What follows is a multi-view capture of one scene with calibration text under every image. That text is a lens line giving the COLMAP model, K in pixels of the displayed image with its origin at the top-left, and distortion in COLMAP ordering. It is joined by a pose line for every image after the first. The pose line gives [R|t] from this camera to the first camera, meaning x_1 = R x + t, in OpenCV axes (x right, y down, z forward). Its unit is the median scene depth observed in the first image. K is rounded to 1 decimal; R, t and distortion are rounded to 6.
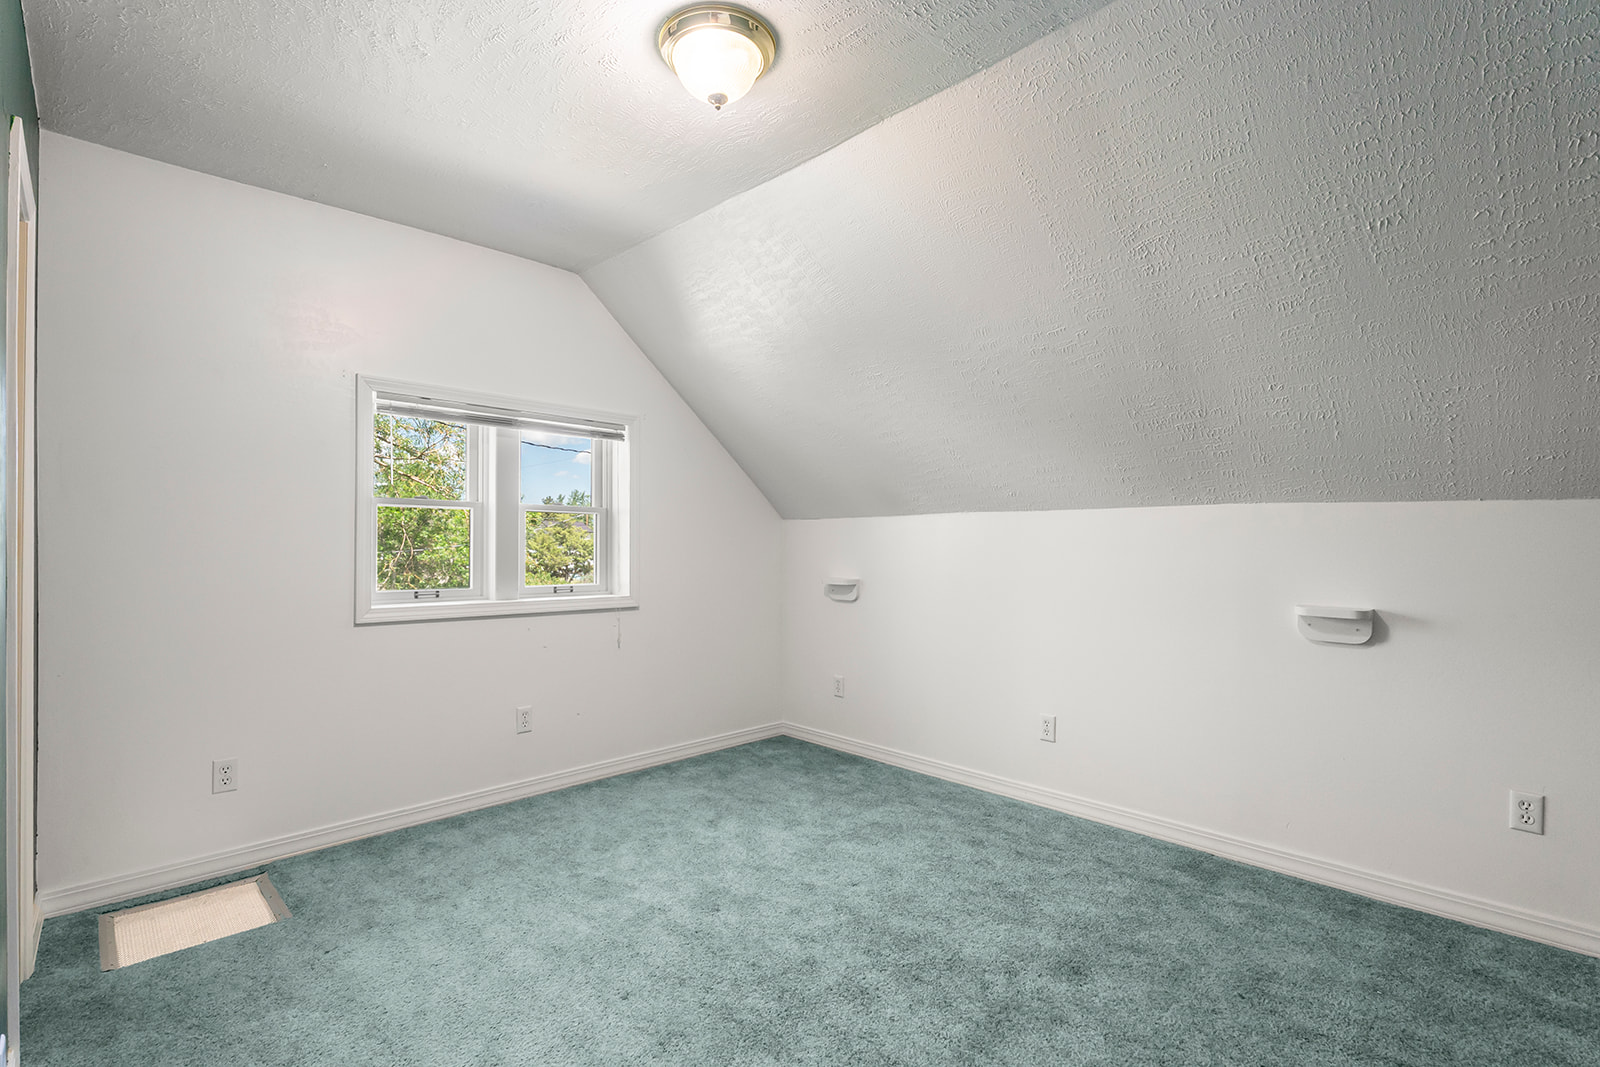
lens RADIAL K [[740.4, 0, 799.6], [0, 740.4, 533.5], [0, 0, 1]] dist [0.002578, -0.001923]
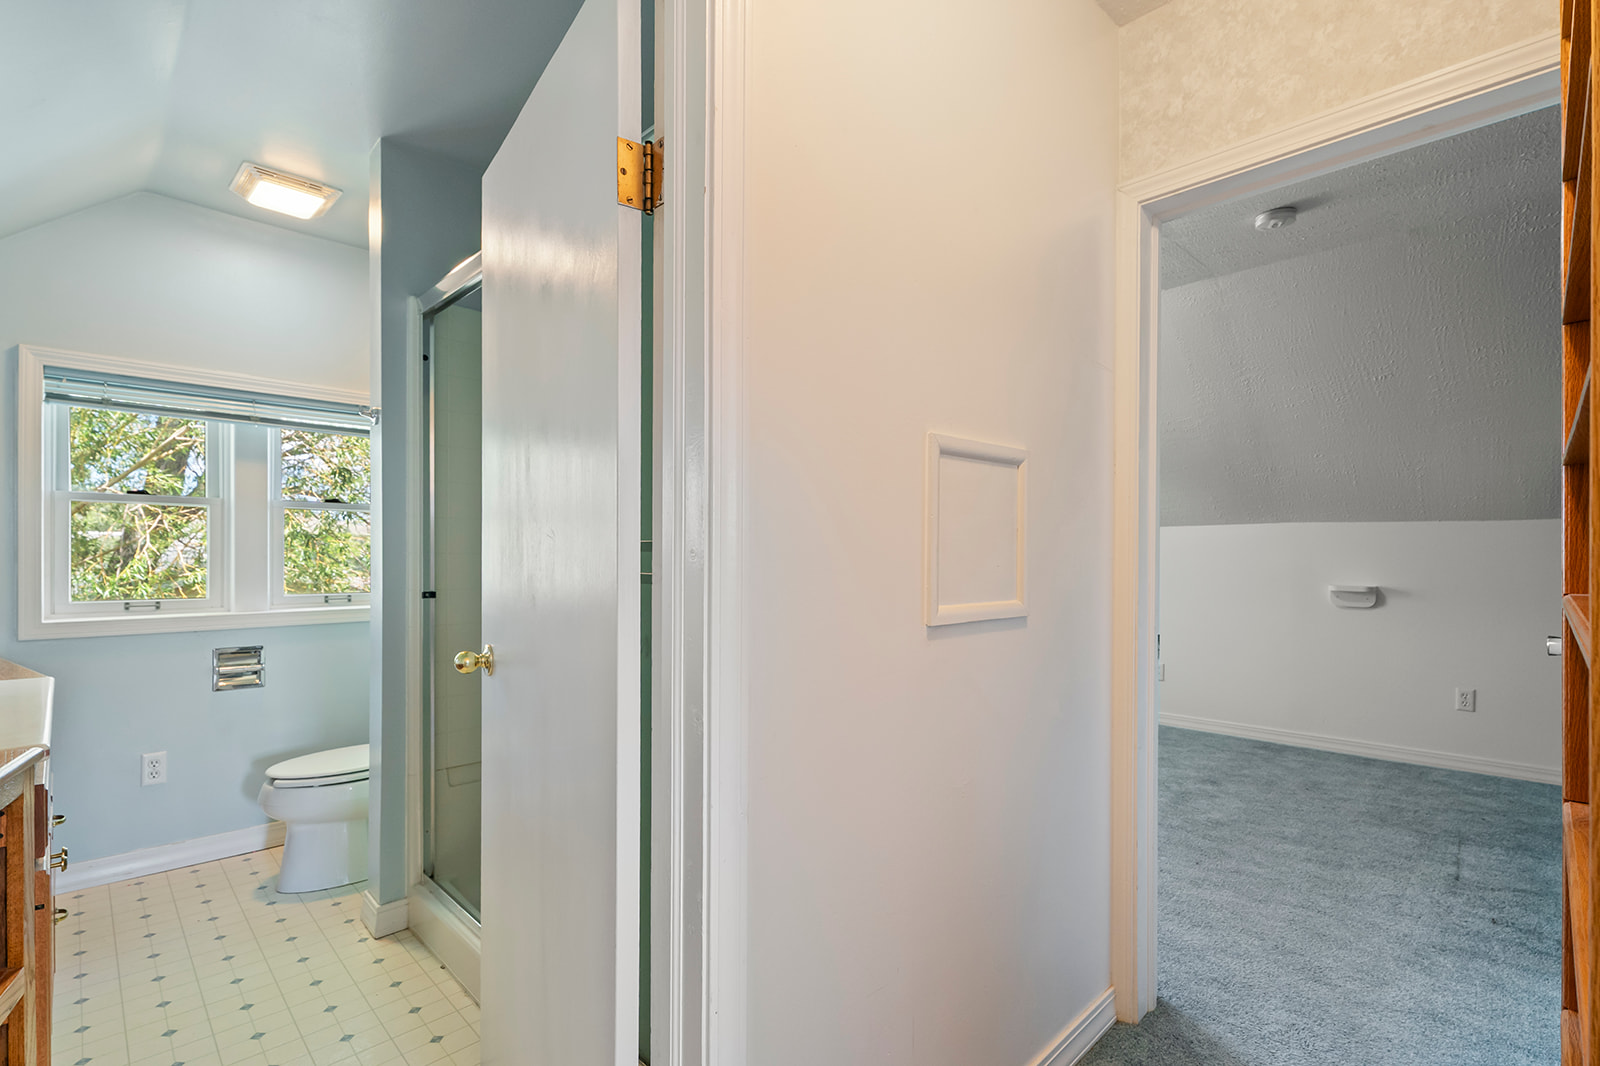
lens RADIAL K [[740.4, 0, 791.5], [0, 740.4, 547.8], [0, 0, 1]] dist [0.002578, -0.001923]
pose [[0.999971, -0.006851, -0.003342, -0.571759], [0.006865, 0.999967, 0.004315, -0.000570], [0.003312, -0.004337, 0.999985, -0.715969]]
